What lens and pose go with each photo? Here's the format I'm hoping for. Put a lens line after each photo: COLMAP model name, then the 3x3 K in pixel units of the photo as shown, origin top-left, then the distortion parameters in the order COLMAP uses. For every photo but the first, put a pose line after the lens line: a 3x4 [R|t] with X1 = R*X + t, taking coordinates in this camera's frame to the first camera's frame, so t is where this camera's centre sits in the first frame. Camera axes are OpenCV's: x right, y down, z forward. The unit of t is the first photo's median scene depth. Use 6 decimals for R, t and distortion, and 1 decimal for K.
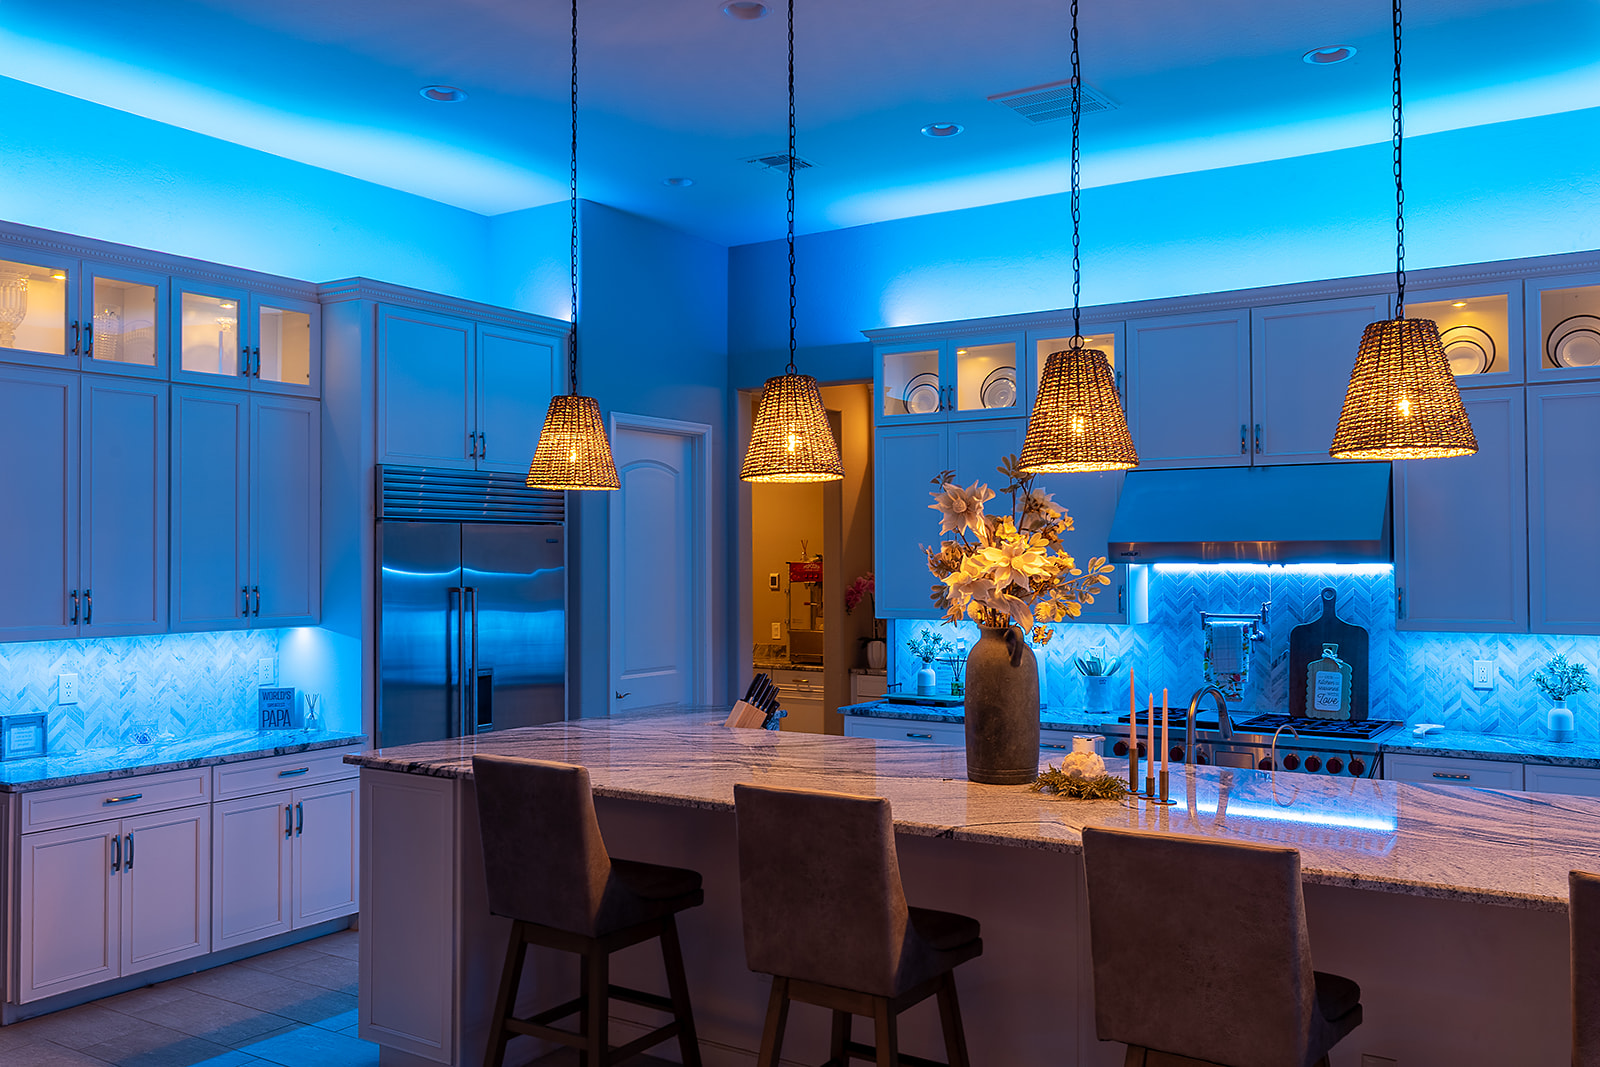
lens RADIAL K [[1343.2, 0, 796.6], [0, 1343.2, 529.6], [0, 0, 1]] dist [-0.001637, 0.008191]
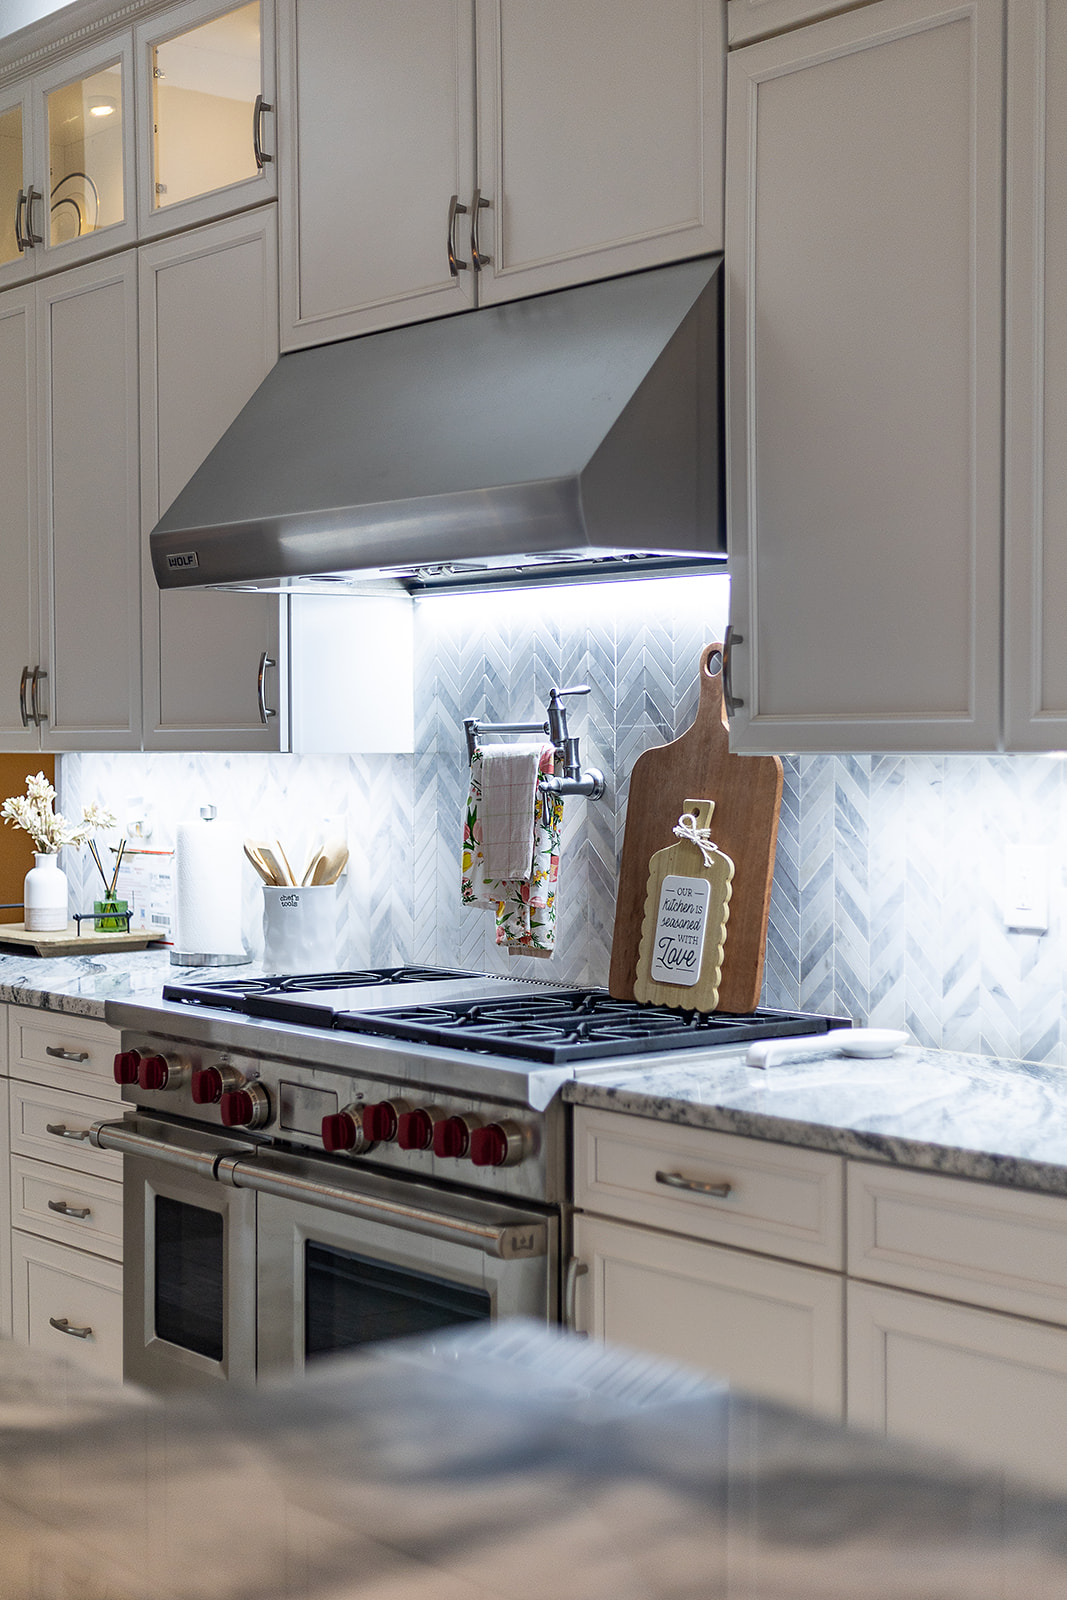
lens RADIAL K [[2319.2, 0, 532.2], [0, 2319.2, 795.9], [0, 0, 1]] dist [0.014473, 0.000000]
pose [[0.952287, 0.005589, -0.305151, 0.579815], [0.009295, 0.998837, 0.047302, 0.058068], [0.305061, -0.047882, 0.951128, 0.425788]]
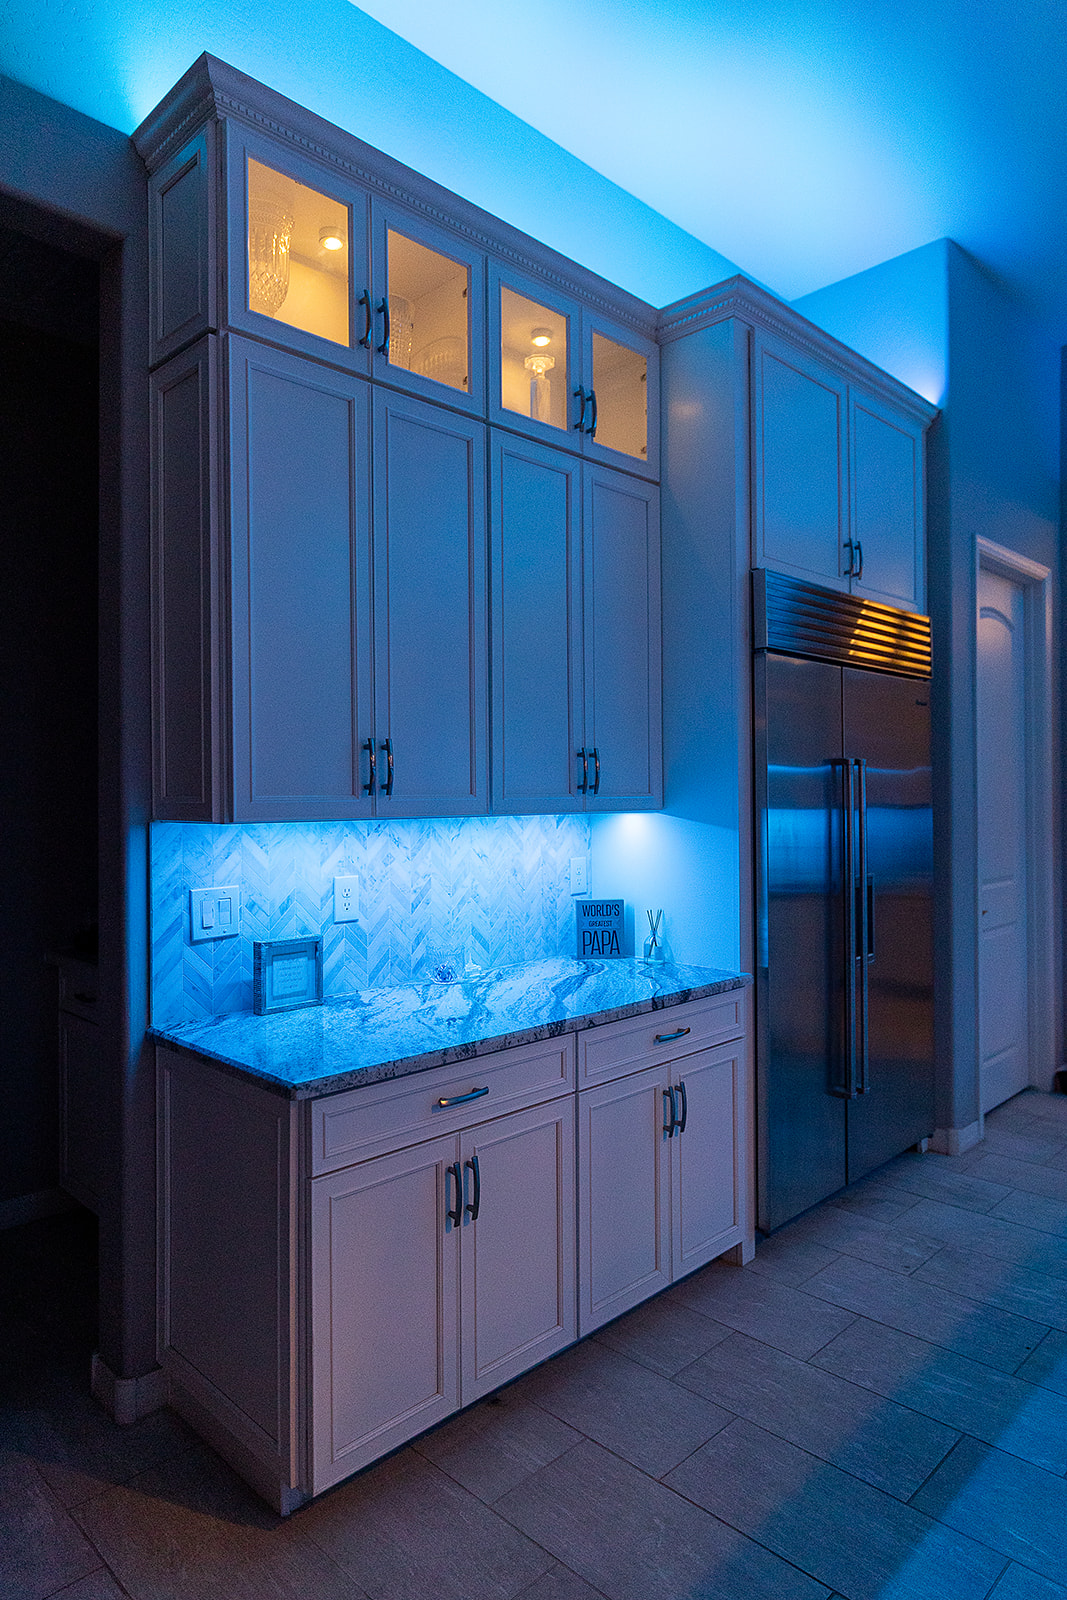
lens RADIAL K [[972.8, 0, 536.4], [0, 972.8, 793.6], [0, 0, 1]] dist [0.009811, 0.000259]
pose [[0.978857, -0.001390, -0.204543, -0.332984], [0.005893, 0.999754, 0.021404, 0.054150], [0.204463, -0.022157, 0.978623, 0.521896]]
